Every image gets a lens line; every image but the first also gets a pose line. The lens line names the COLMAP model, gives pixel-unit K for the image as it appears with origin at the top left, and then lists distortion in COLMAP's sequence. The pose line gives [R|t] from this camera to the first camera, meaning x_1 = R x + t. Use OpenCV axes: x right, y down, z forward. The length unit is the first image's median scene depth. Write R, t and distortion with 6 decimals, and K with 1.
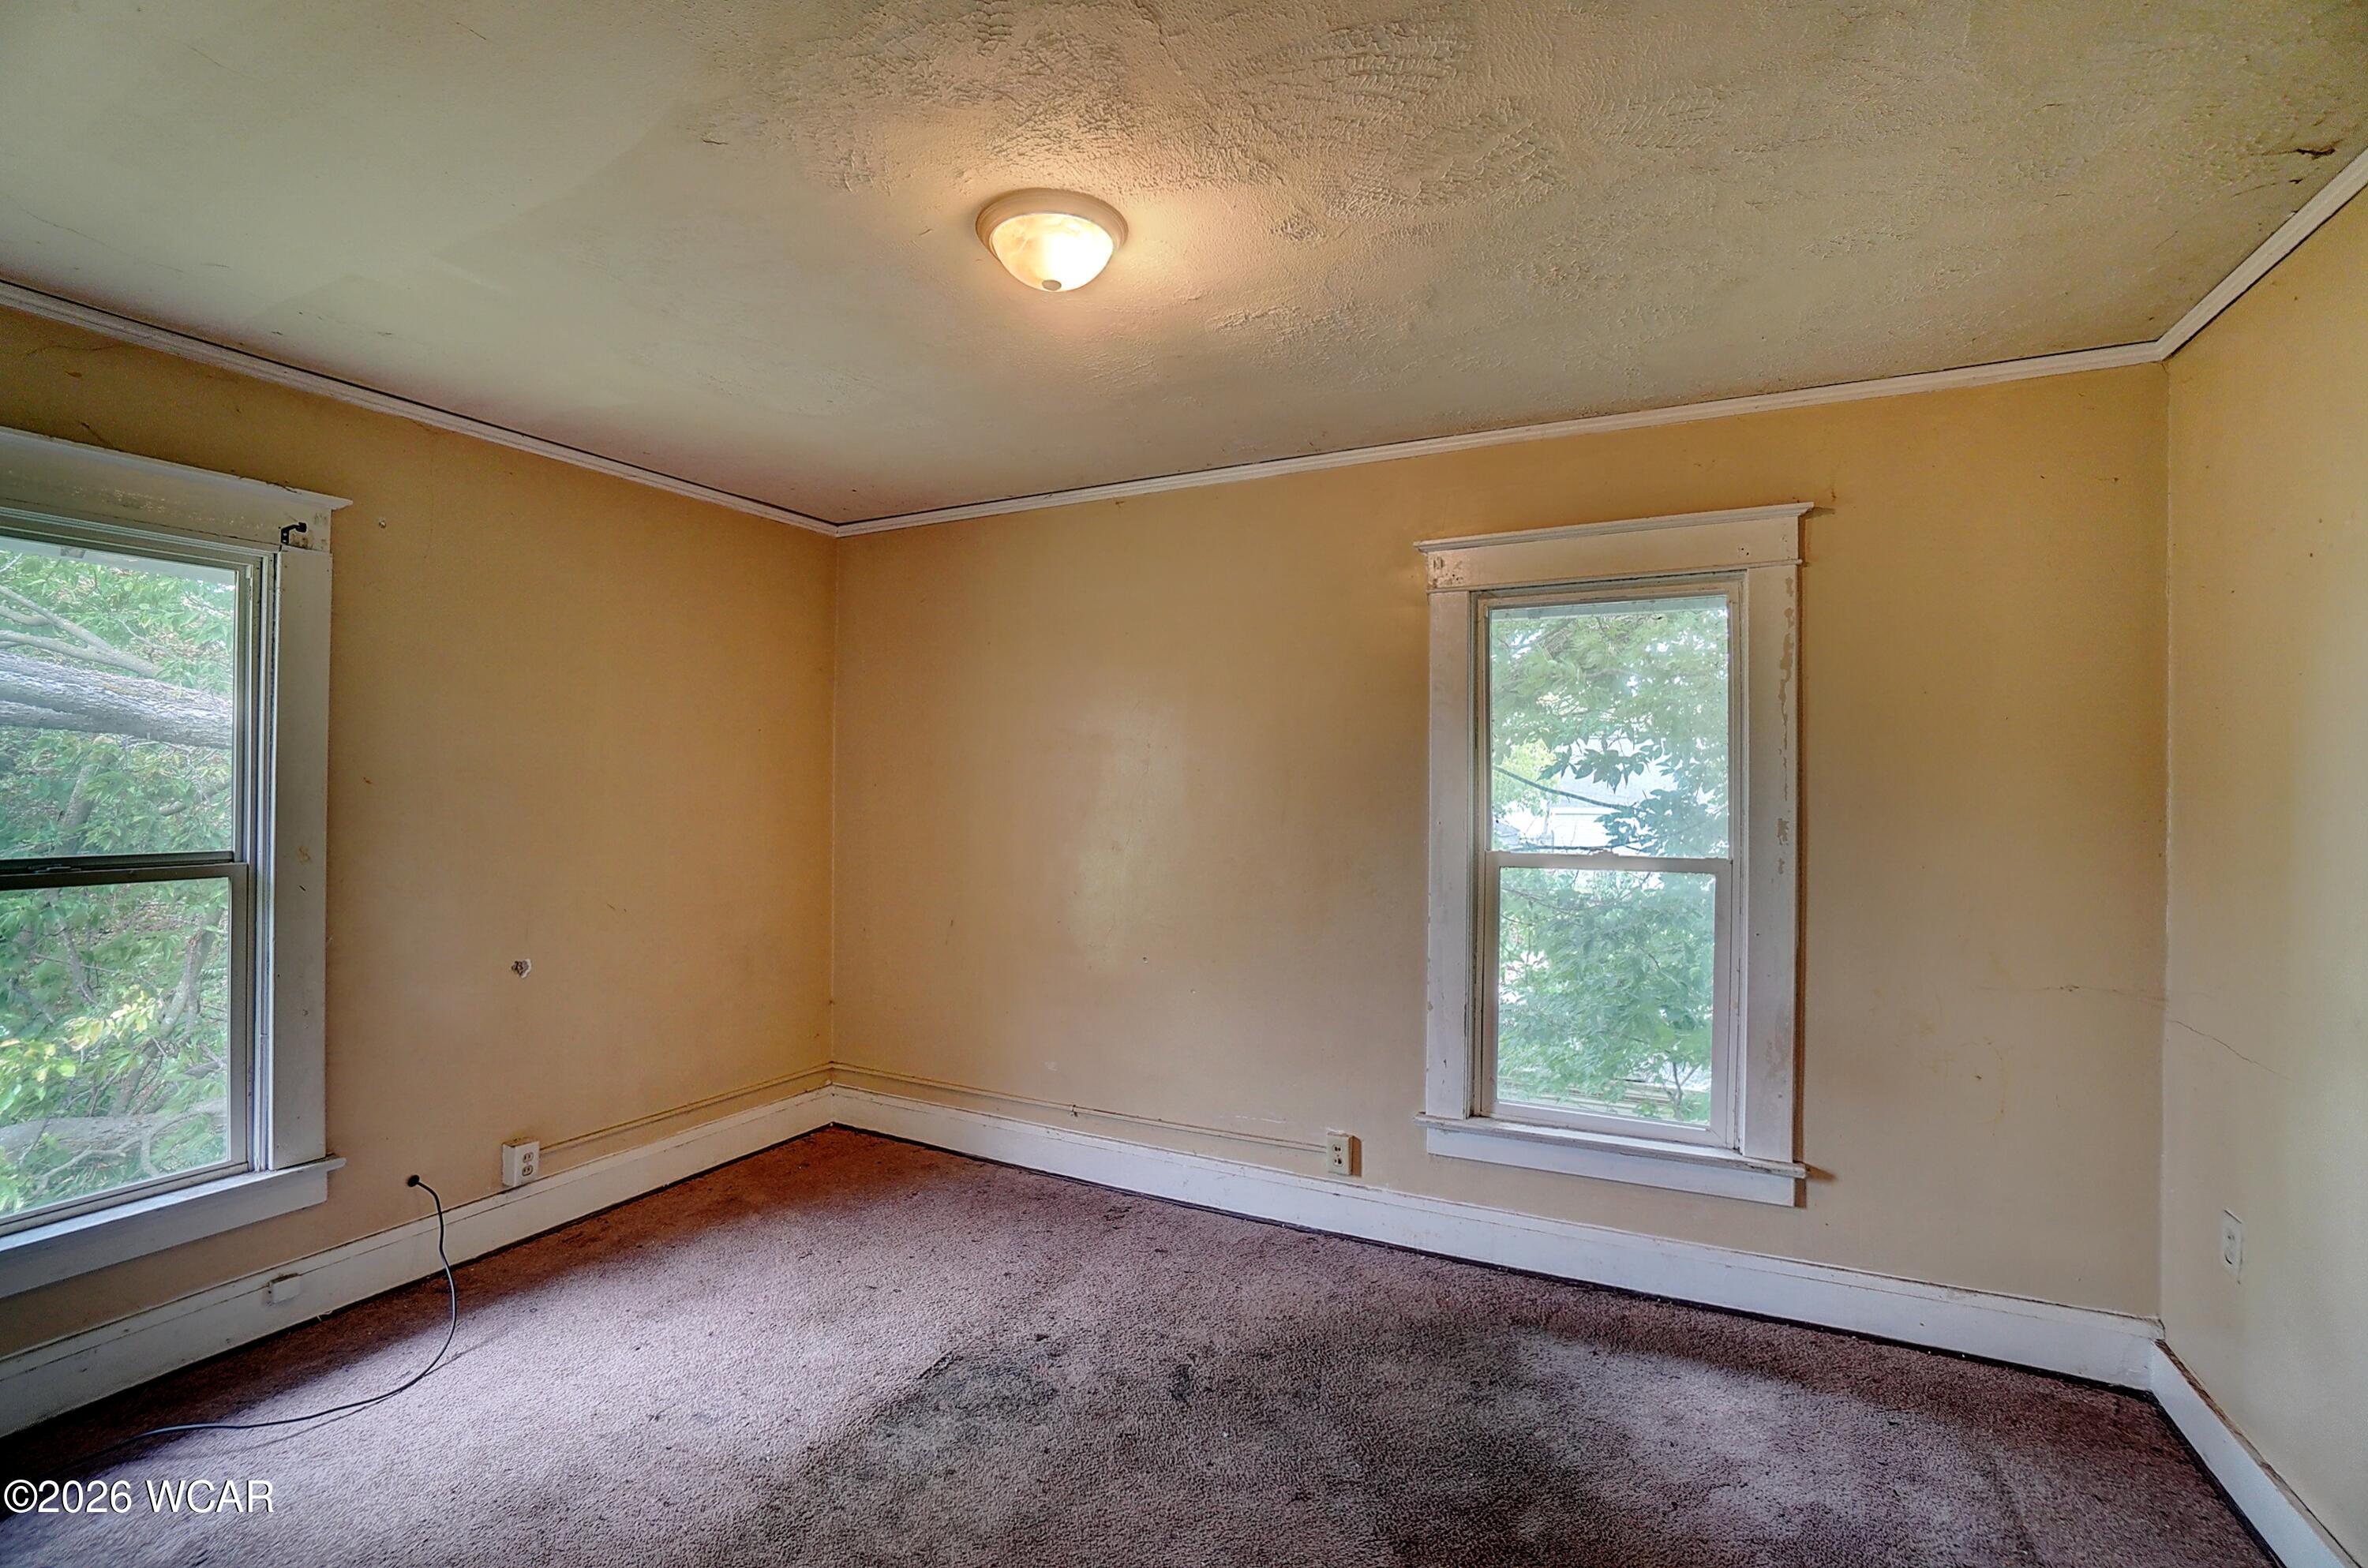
lens RADIAL K [[1038.8, 0, 1158.0], [0, 1038.8, 784.1], [0, 0, 1]] dist [-0.062927, 0.022740]
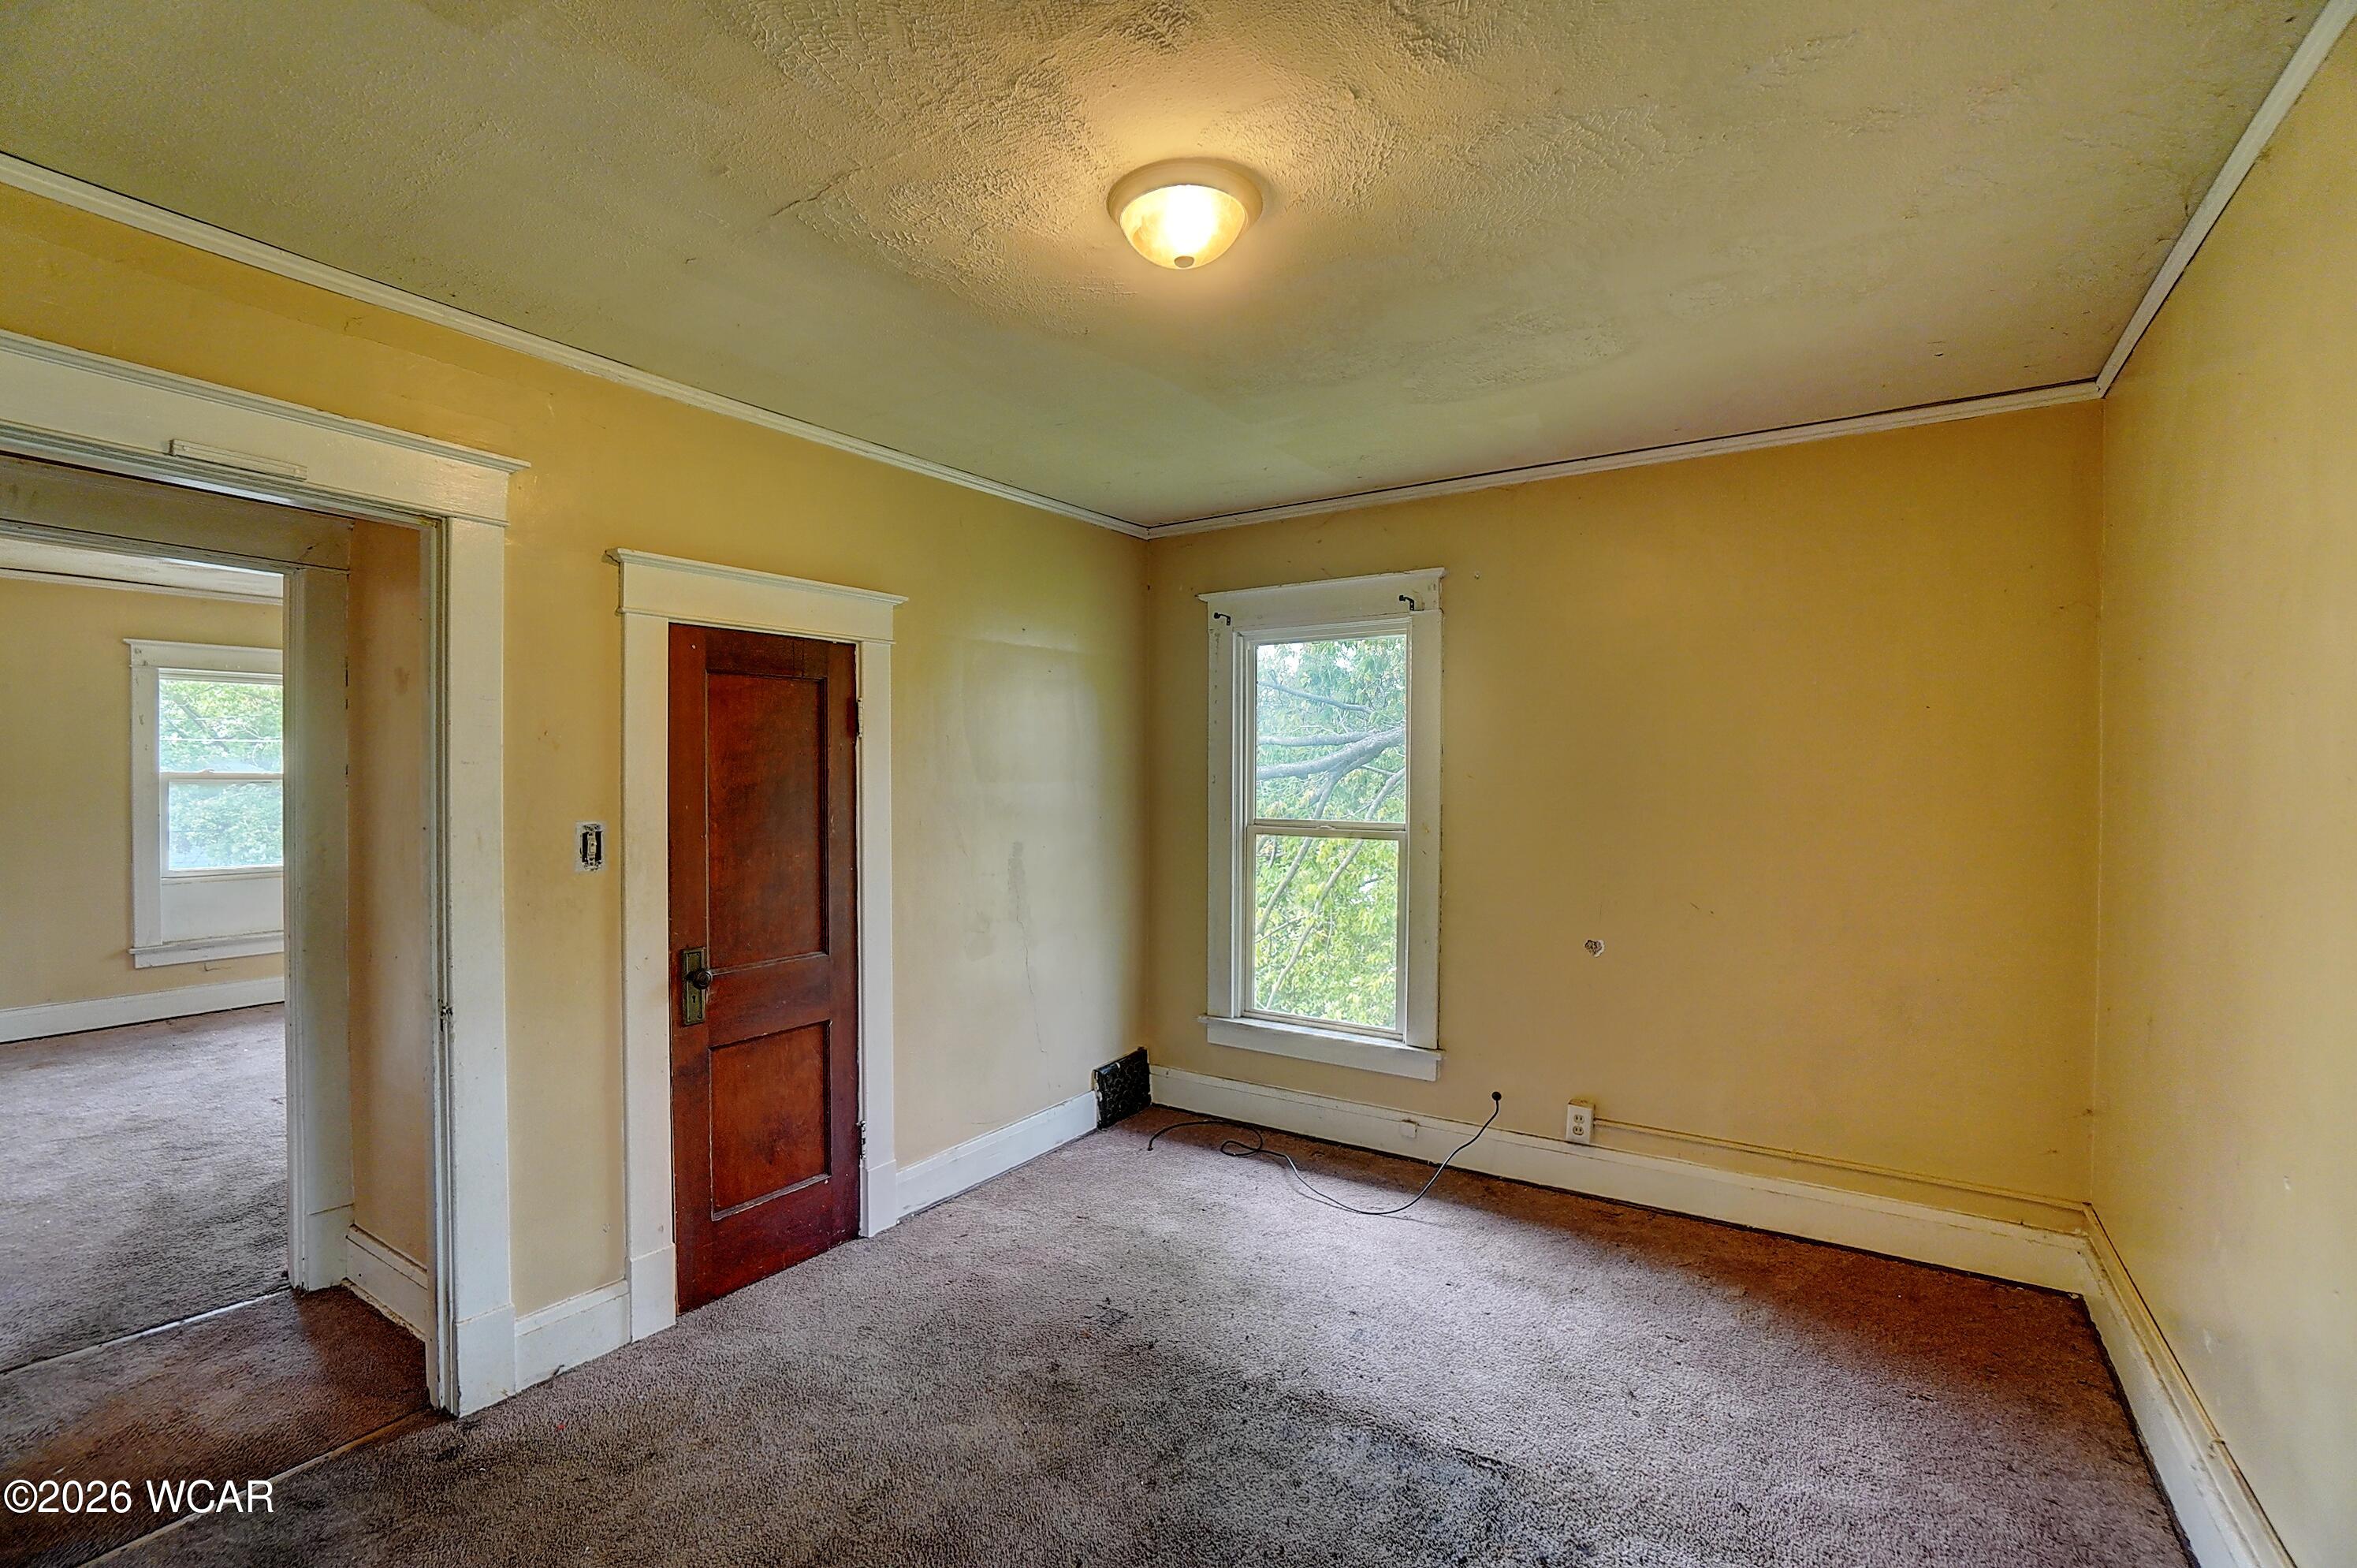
lens RADIAL K [[1042.4, 0, 1149.9], [0, 1042.4, 786.9], [0, 0, 1]] dist [-0.069136, 0.025175]
pose [[-0.130311, 0.003562, -0.991467, 0.565119], [-0.002396, 0.999989, 0.003907, 0.006685], [0.991470, 0.002885, -0.130301, 0.719141]]
